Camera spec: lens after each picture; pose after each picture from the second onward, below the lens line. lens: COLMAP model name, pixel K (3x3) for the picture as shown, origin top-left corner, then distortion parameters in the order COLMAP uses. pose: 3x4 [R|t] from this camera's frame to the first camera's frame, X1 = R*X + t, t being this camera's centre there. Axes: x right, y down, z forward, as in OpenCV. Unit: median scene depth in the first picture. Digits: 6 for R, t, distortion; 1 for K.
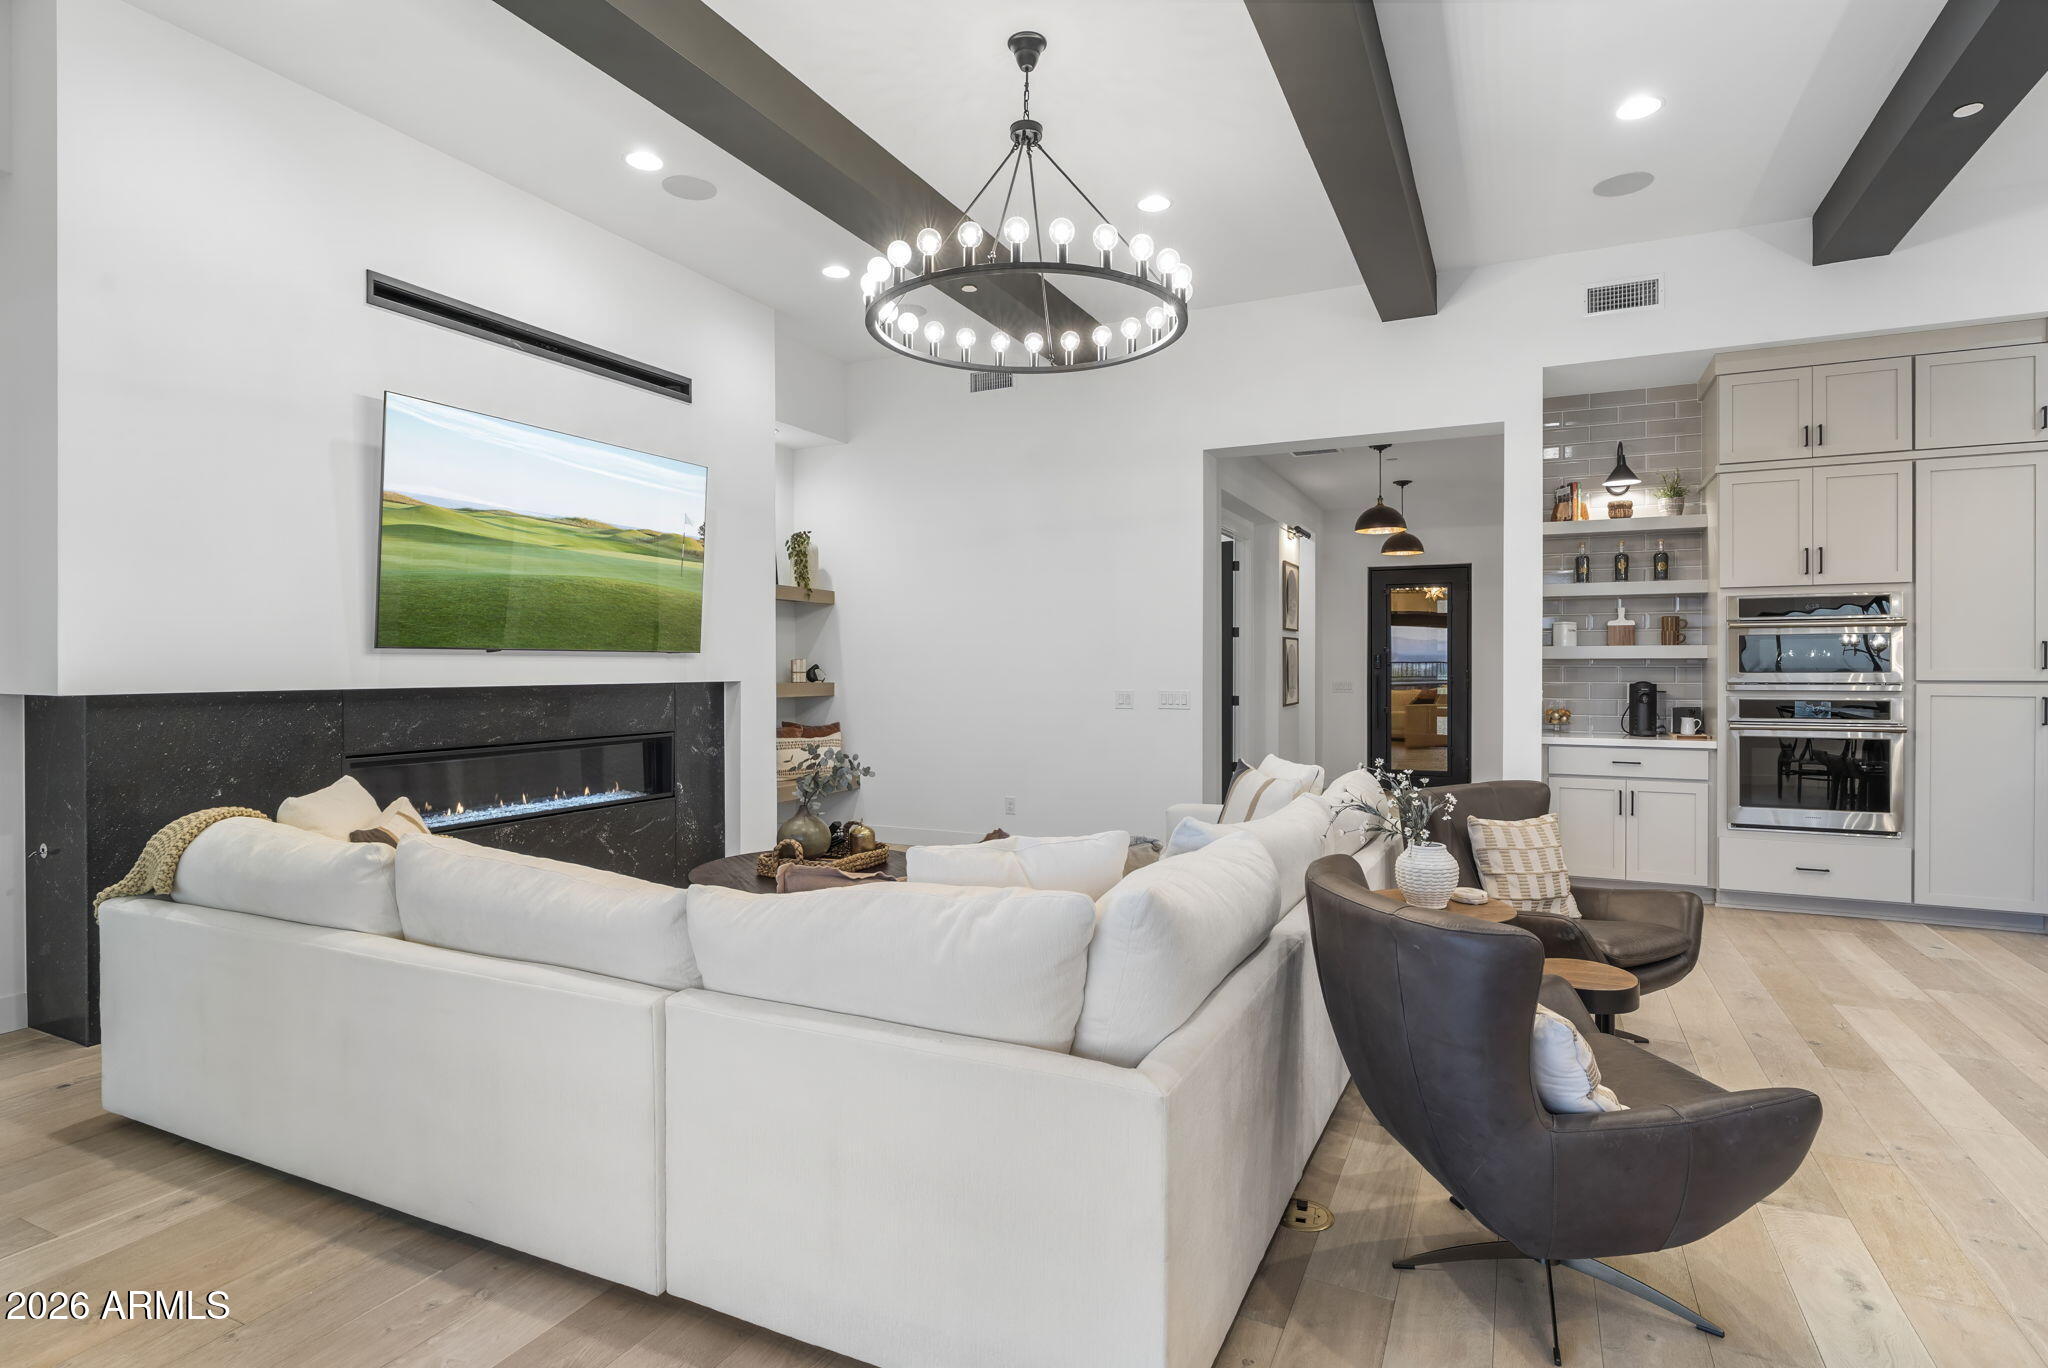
lens RADIAL K [[1066.0, 0, 1023.3], [0, 1066.0, 665.4], [0, 0, 1]] dist [0.003456, 0.001778]
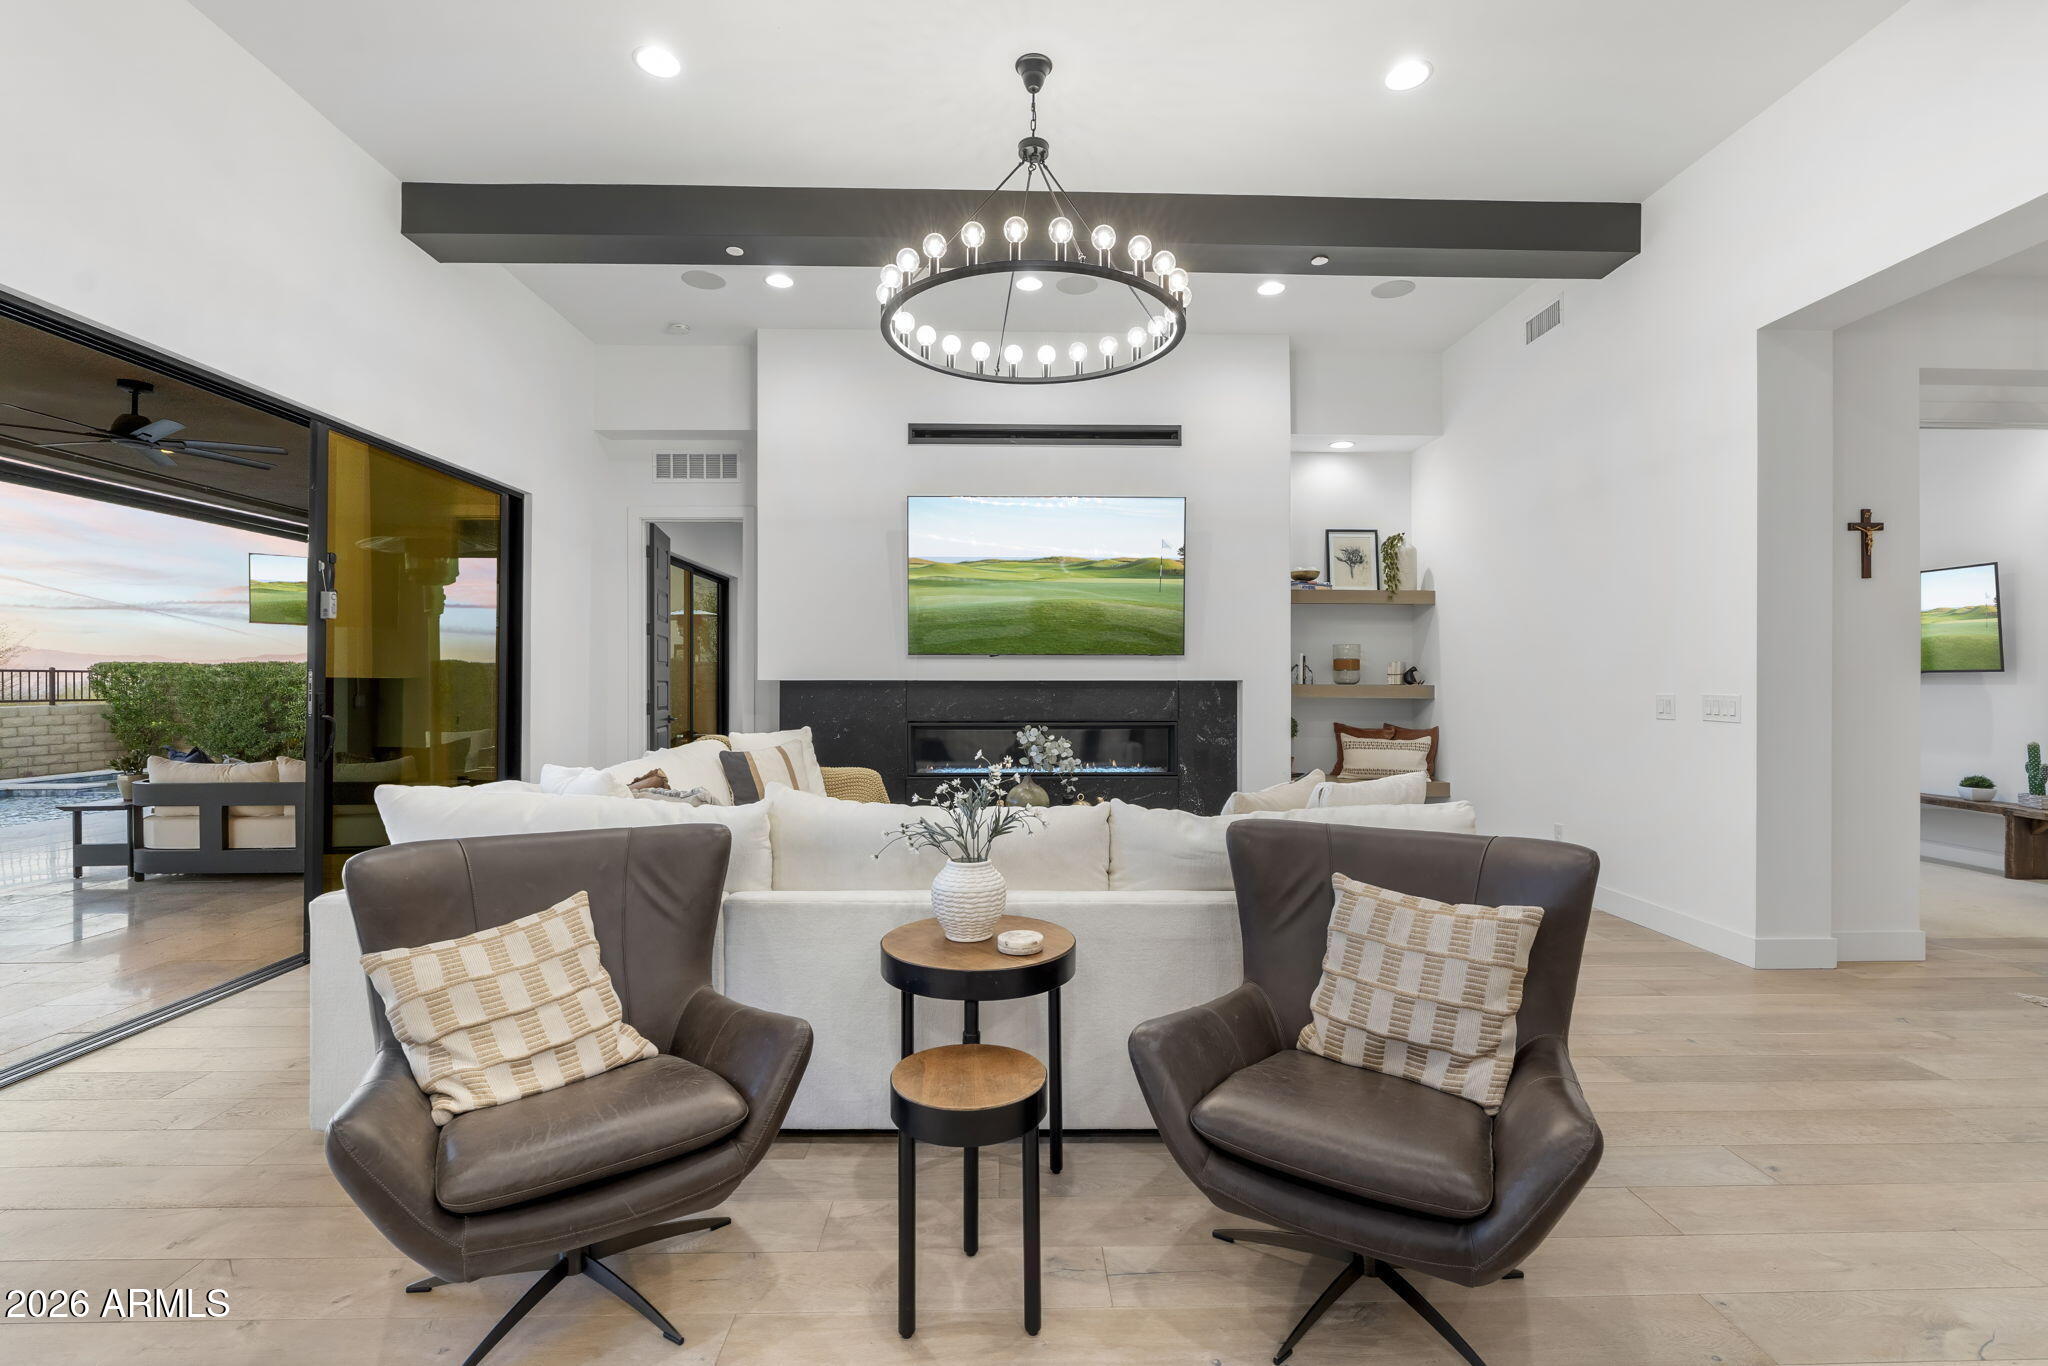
lens RADIAL K [[922.4, 0, 1010.3], [0, 922.4, 680.6], [0, 0, 1]] dist [0.002036, -0.000124]
pose [[0.451790, 0.000542, -0.892124, 0.541982], [-0.000712, 1.000000, 0.000248, 0.016618], [0.892124, 0.000523, 0.451790, 0.381423]]
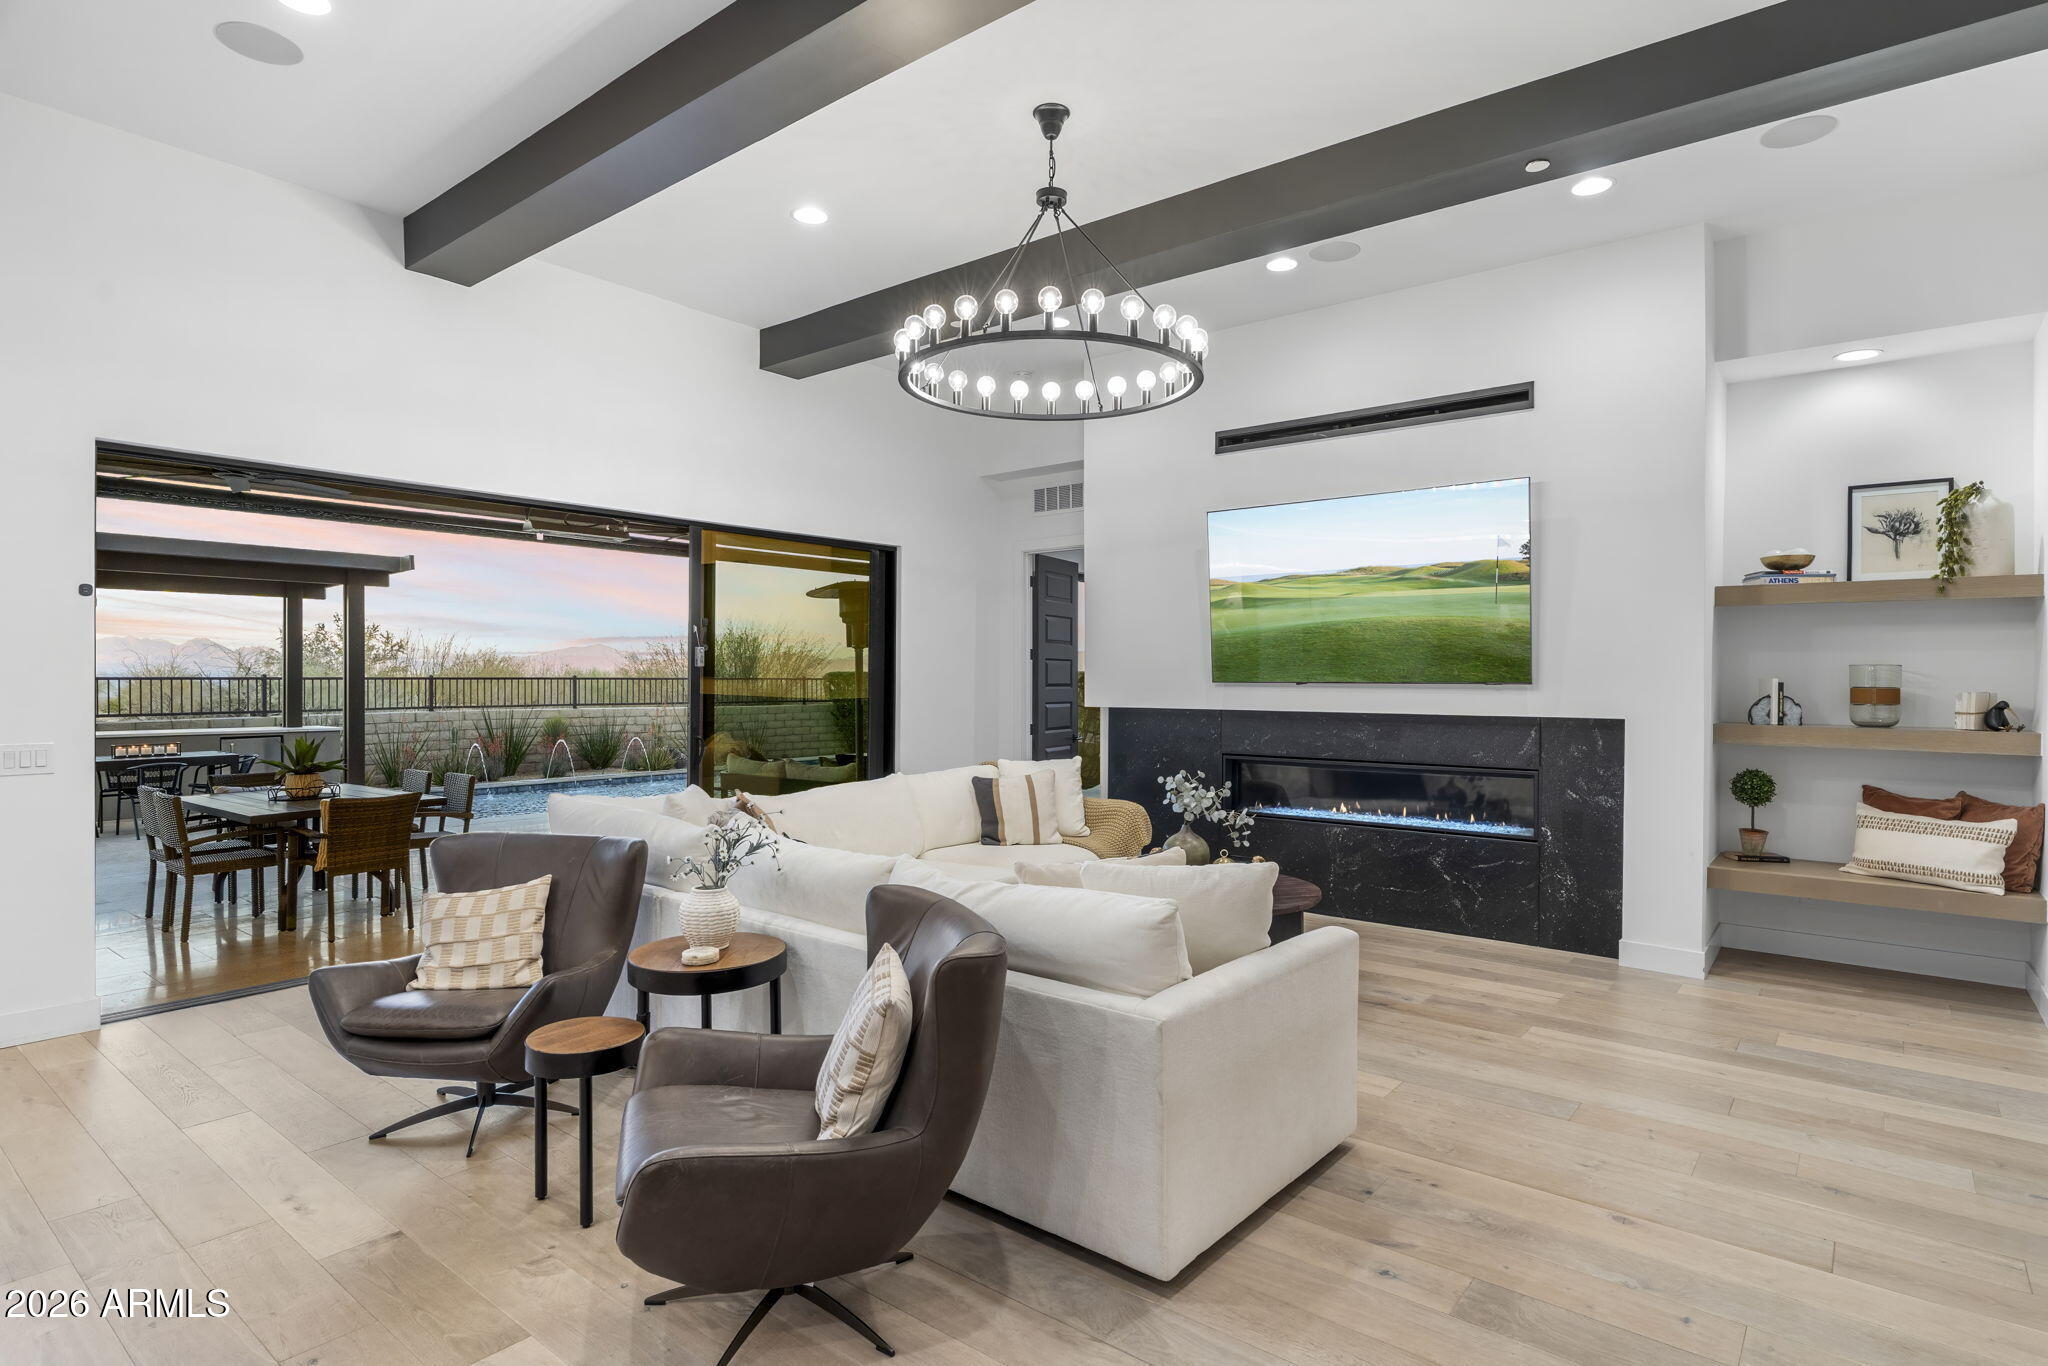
lens RADIAL K [[1066.0, 0, 1021.3], [0, 1066.0, 690.3], [0, 0, 1]] dist [0.003456, 0.001778]
pose [[-0.229738, 0.013286, -0.973162, 0.698215], [-0.001284, 0.999902, 0.013955, -0.020114], [0.973252, 0.004456, -0.229699, 0.820101]]
